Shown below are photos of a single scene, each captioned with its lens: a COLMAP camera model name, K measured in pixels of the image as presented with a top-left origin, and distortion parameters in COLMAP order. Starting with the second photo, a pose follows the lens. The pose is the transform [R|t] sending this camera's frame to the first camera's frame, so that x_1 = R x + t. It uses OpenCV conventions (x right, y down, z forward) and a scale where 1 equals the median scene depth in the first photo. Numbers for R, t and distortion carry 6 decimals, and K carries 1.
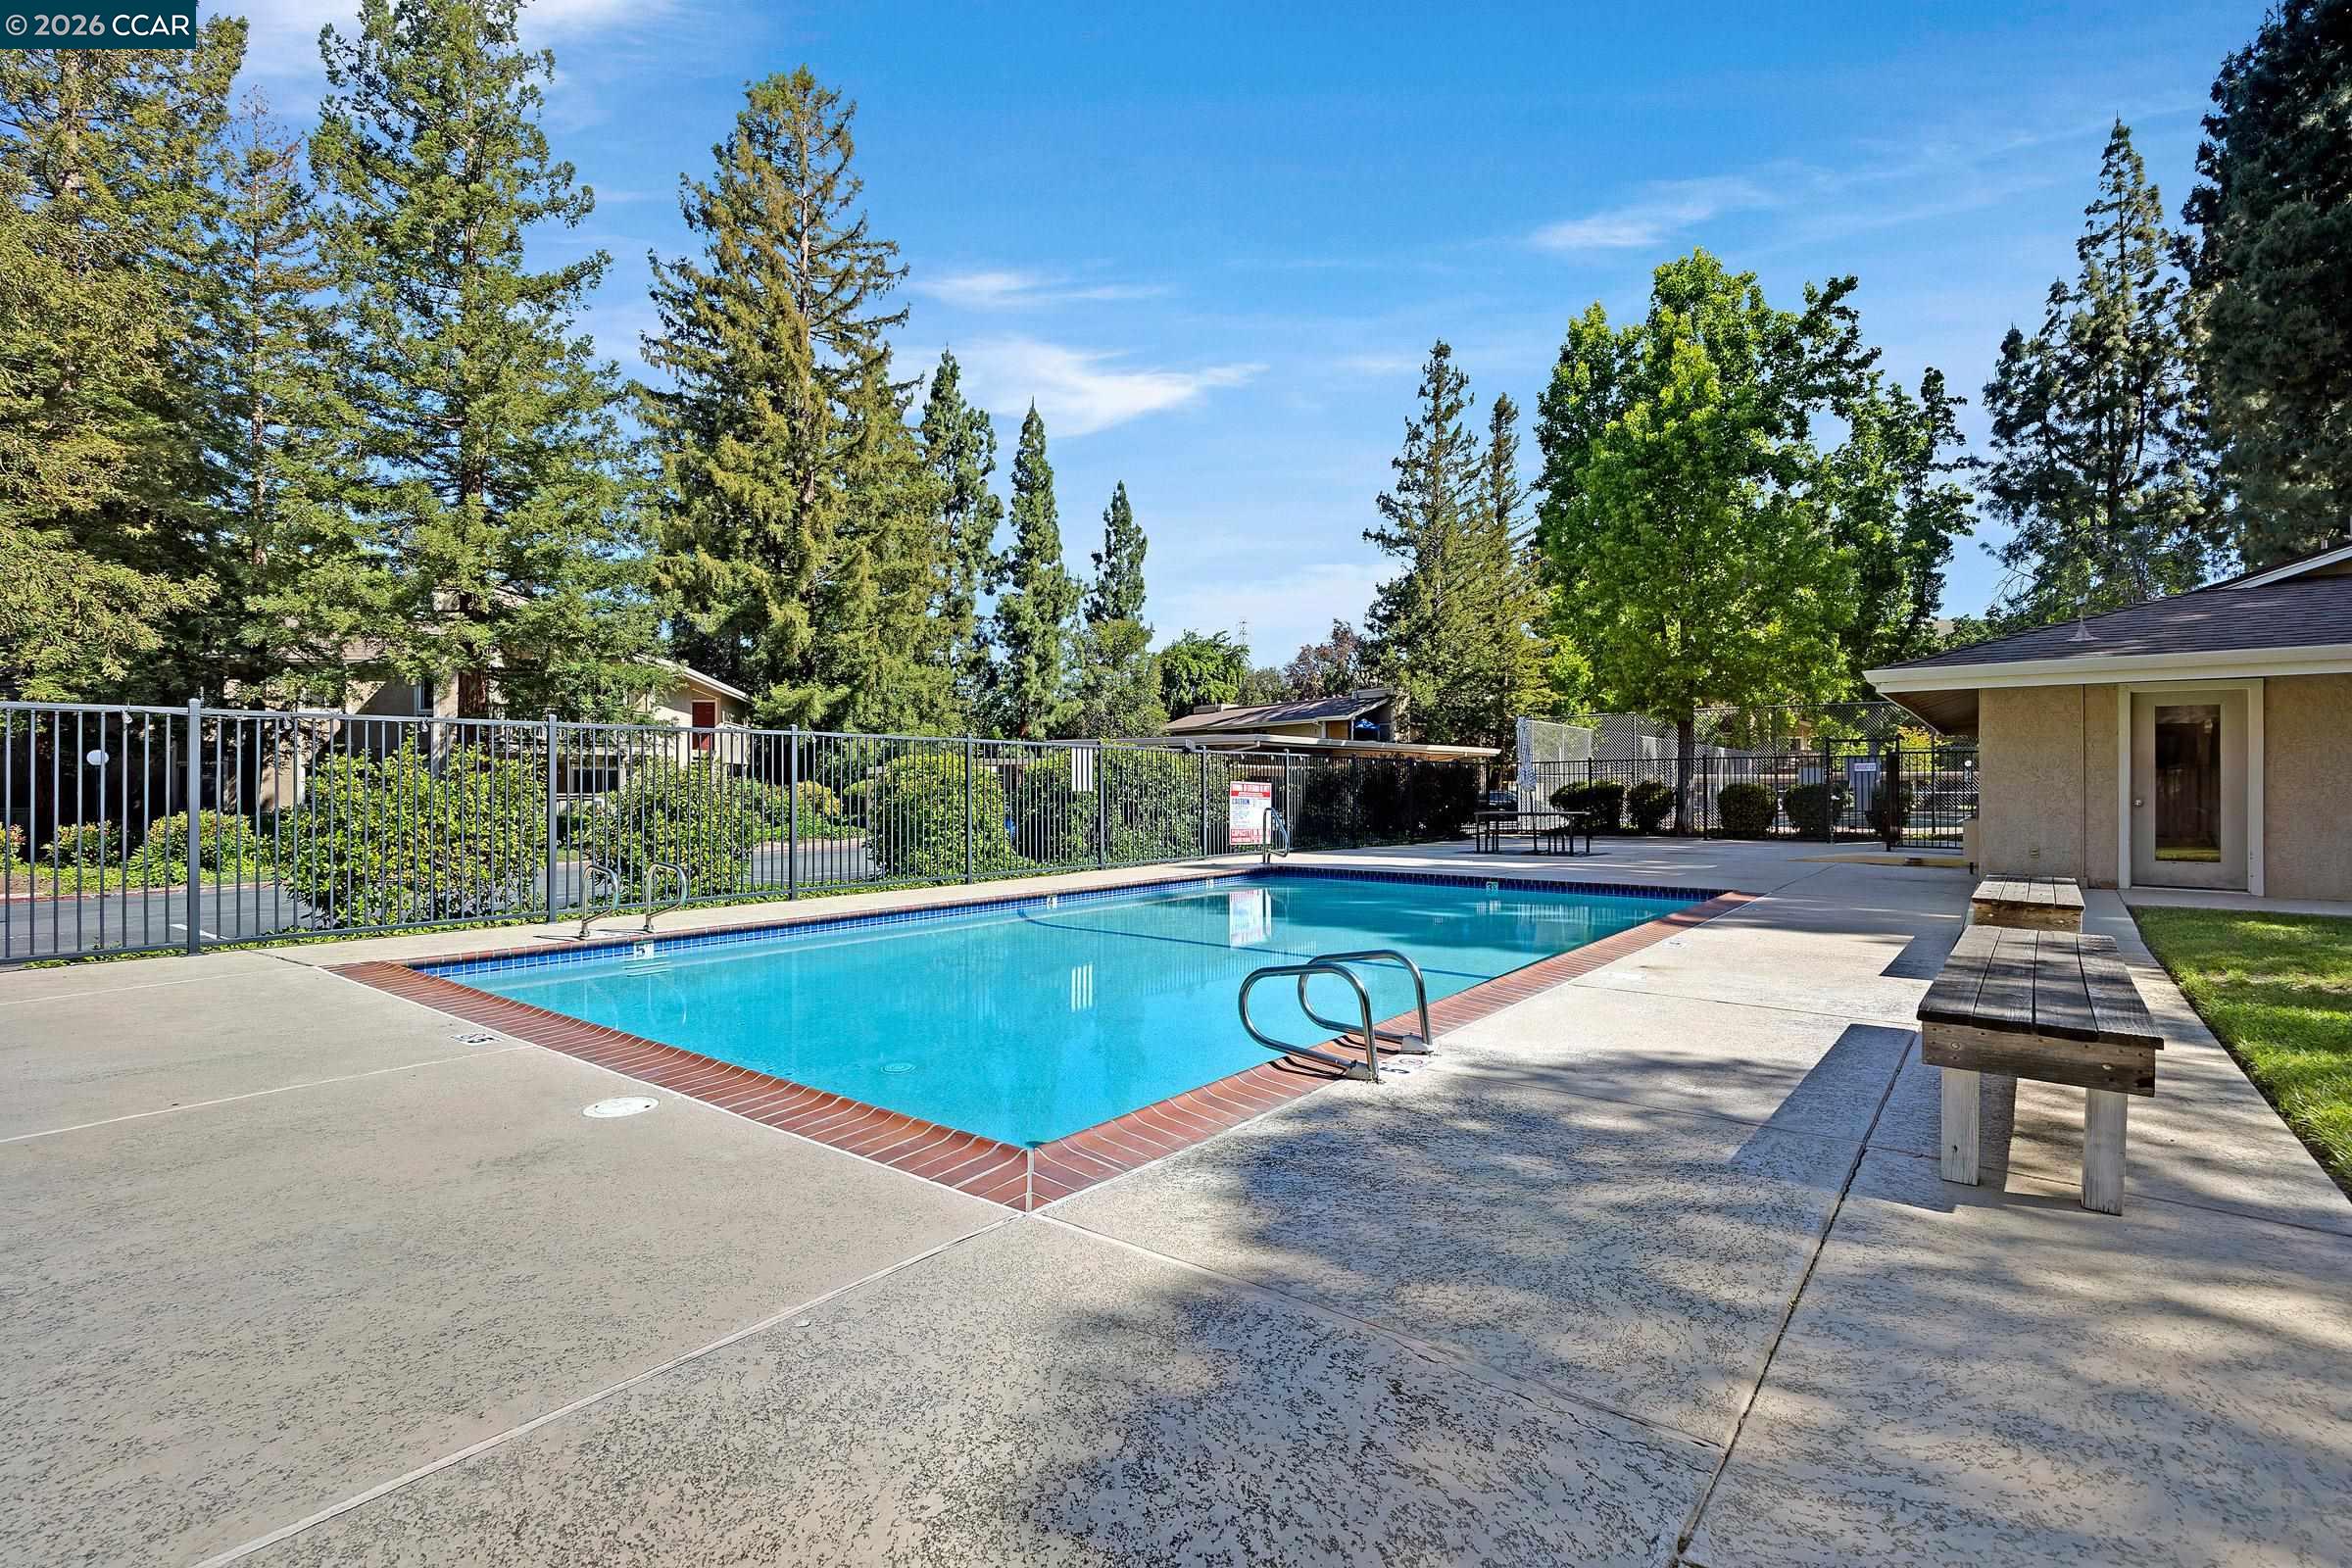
lens RADIAL K [[1107.3, 0, 1172.3], [0, 1107.3, 781.9], [0, 0, 1]] dist [-0.000882, 0.000307]
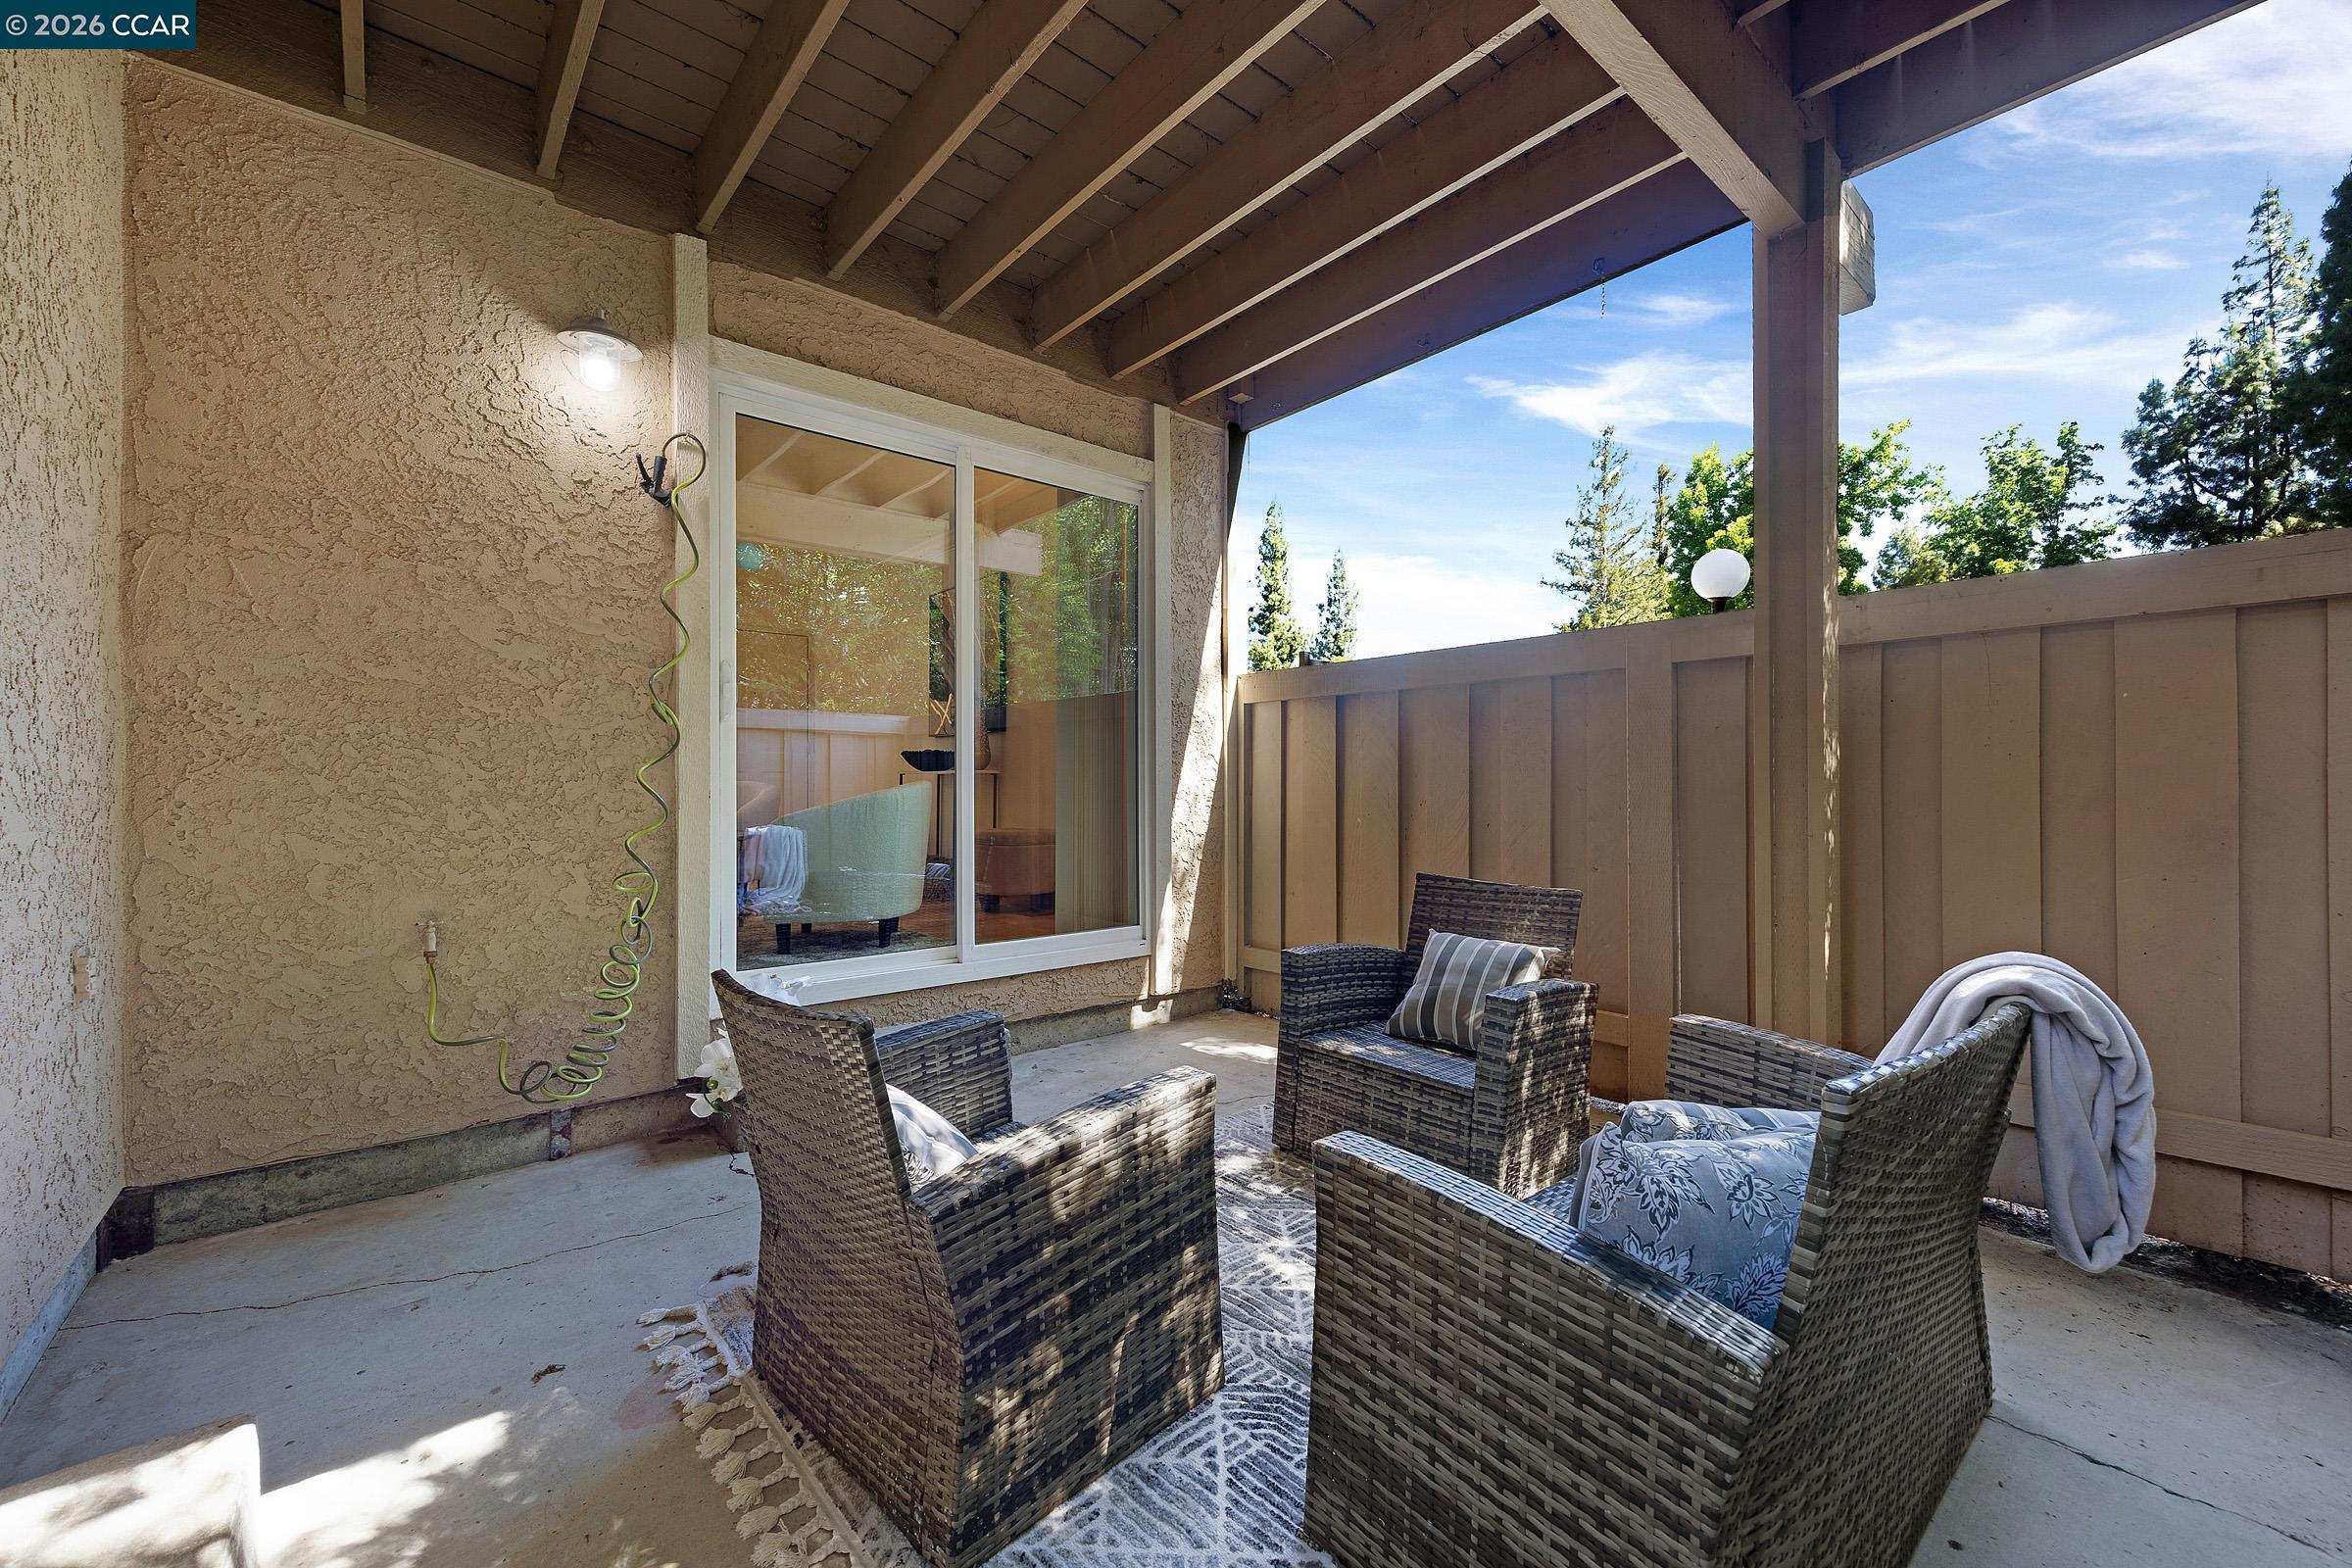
lens RADIAL K [[915.0, 0, 1177.1], [0, 915.0, 788.7], [0, 0, 1]] dist [0.000049, -0.000442]
pose [[0.978417, 0.002202, -0.206631, -0.017040], [-0.000871, 0.999978, 0.006529, 0.000987], [0.206641, -0.006208, 0.978397, -0.115227]]
